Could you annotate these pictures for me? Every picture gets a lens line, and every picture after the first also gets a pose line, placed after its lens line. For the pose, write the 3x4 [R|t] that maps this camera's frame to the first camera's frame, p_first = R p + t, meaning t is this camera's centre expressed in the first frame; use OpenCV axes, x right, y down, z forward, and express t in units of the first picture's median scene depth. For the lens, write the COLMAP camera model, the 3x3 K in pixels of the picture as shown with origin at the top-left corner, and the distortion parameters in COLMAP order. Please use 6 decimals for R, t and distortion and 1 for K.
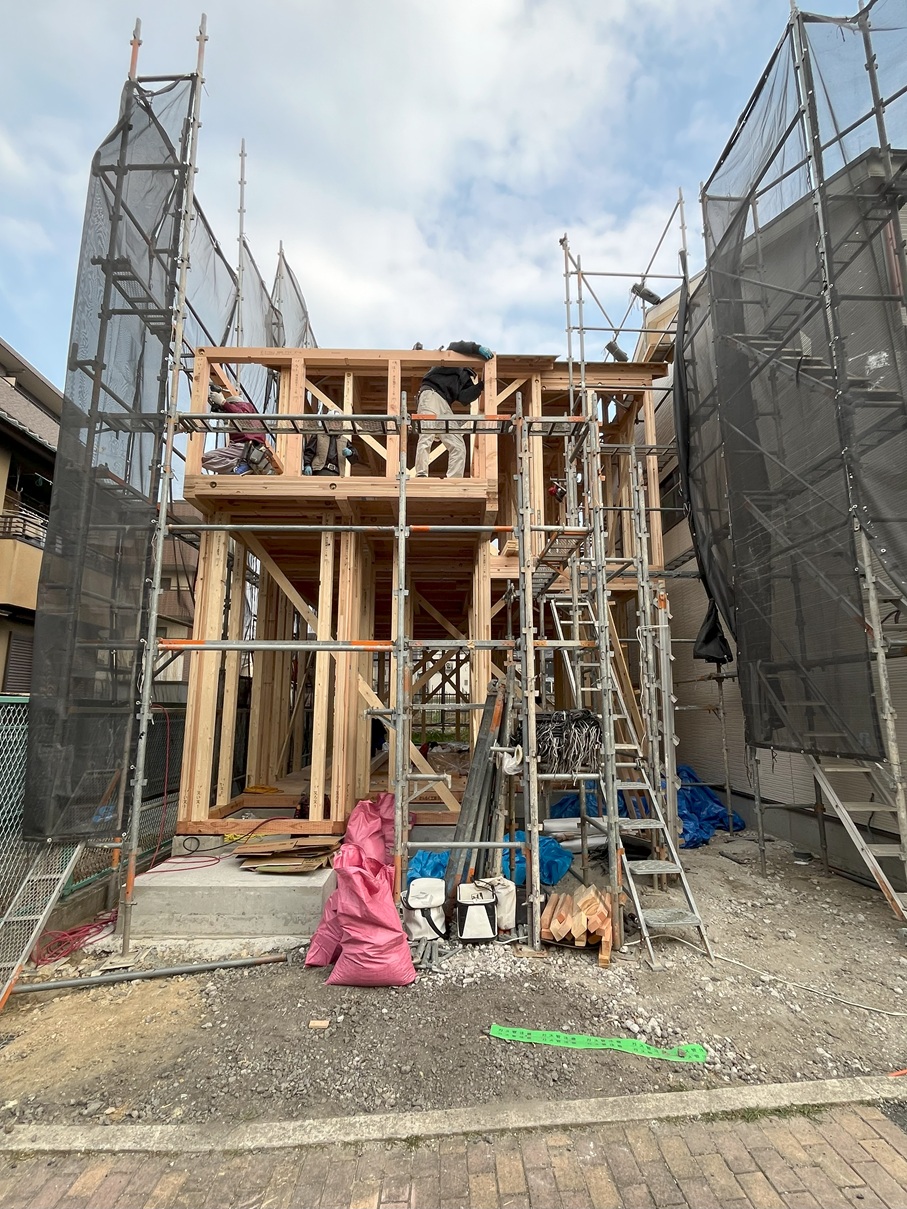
lens RADIAL K [[574.8, 0, 453.5], [0, 574.8, 604.5], [0, 0, 1]] dist [-0.003802, -0.000492]
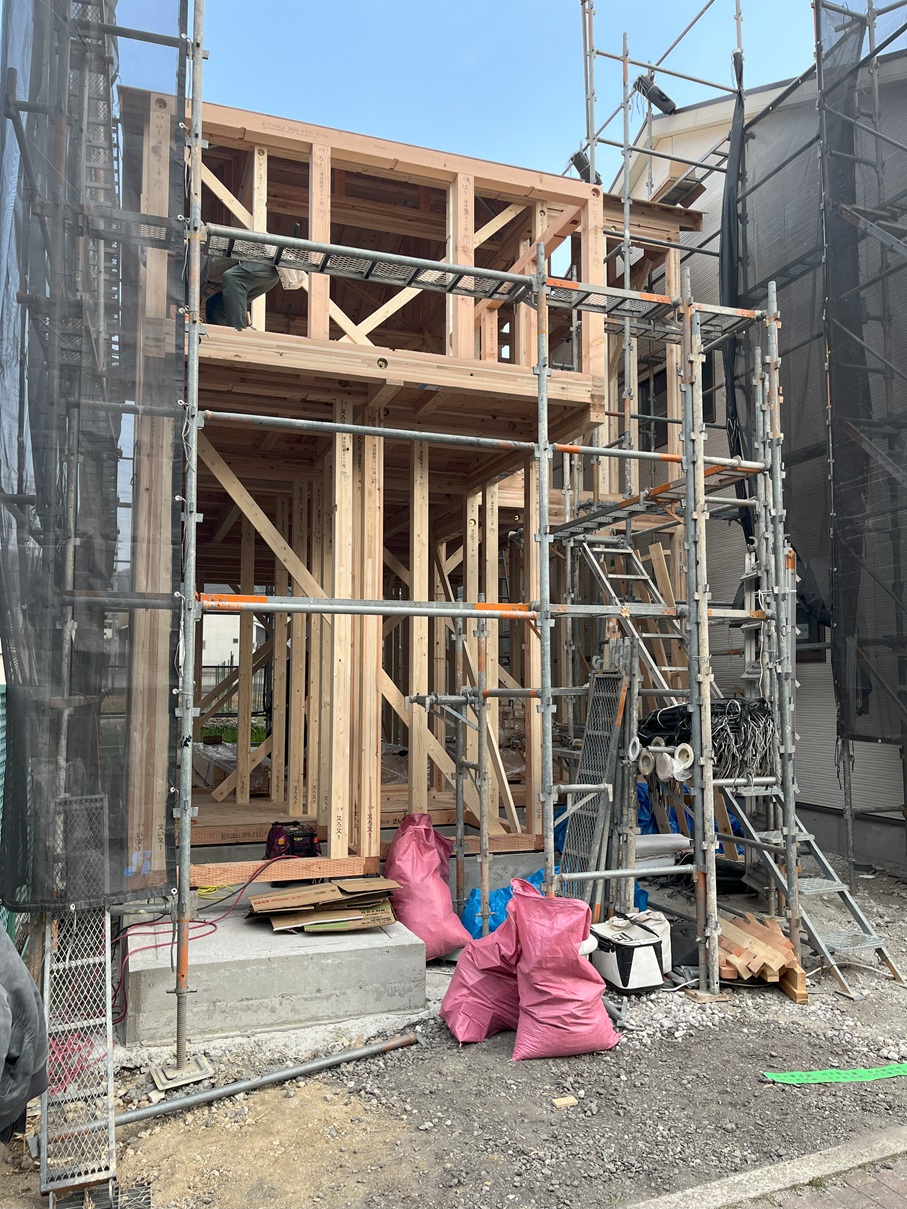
lens RADIAL K [[898.3, 0, 453.5], [0, 898.3, 604.5], [0, 0, 1]] dist [0.058880, -0.072218]
pose [[0.951261, 0.027374, 0.307171, -0.571070], [-0.054882, 0.995180, 0.081274, -0.024155], [-0.303465, -0.094171, 0.948178, -0.044289]]
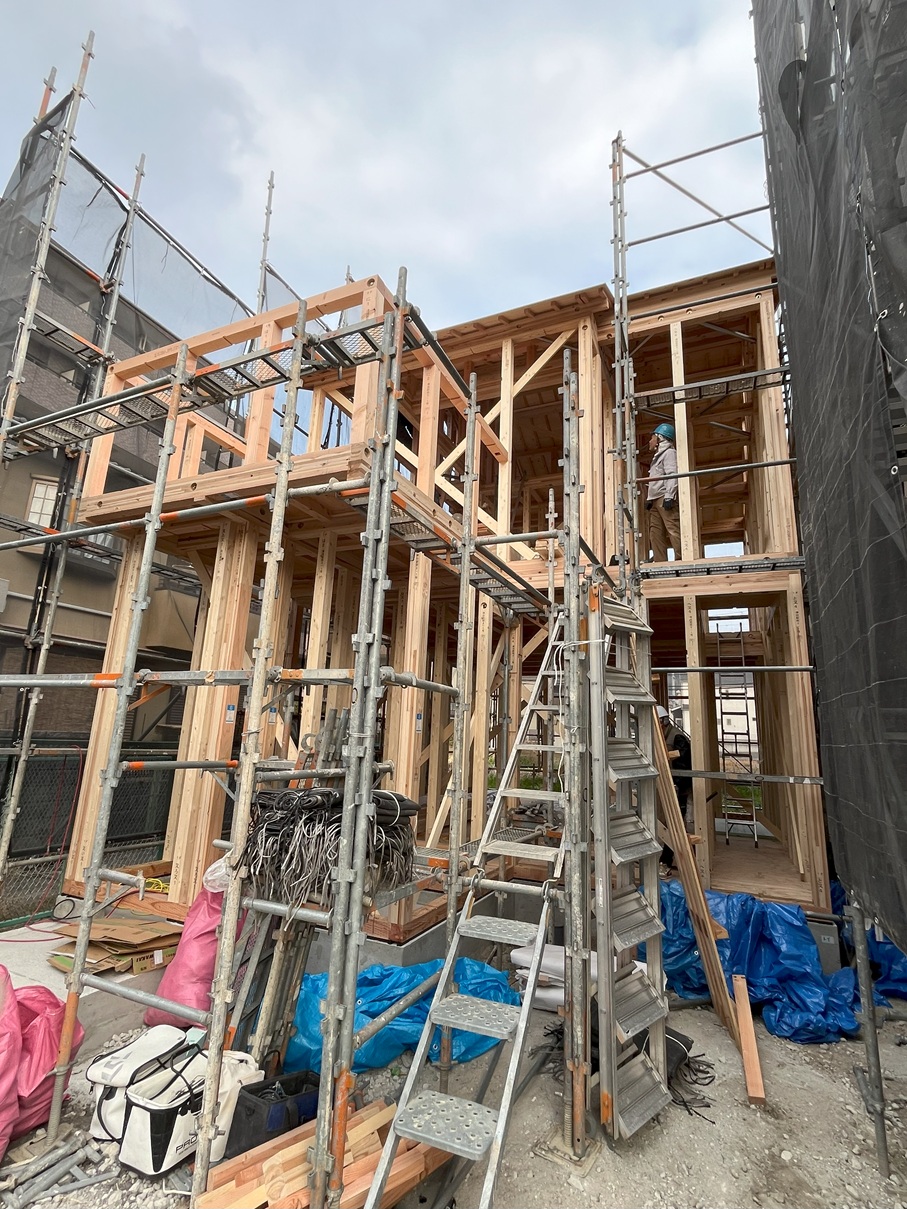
lens RADIAL K [[564.8, 0, 471.6], [0, 564.8, 609.6], [0, 0, 1]] dist [0.001798, 0.001593]
pose [[0.903717, -0.060596, -0.423820, 0.623334], [0.036627, 0.997246, -0.064482, 0.048103], [0.426560, 0.042750, 0.903448, 0.569835]]
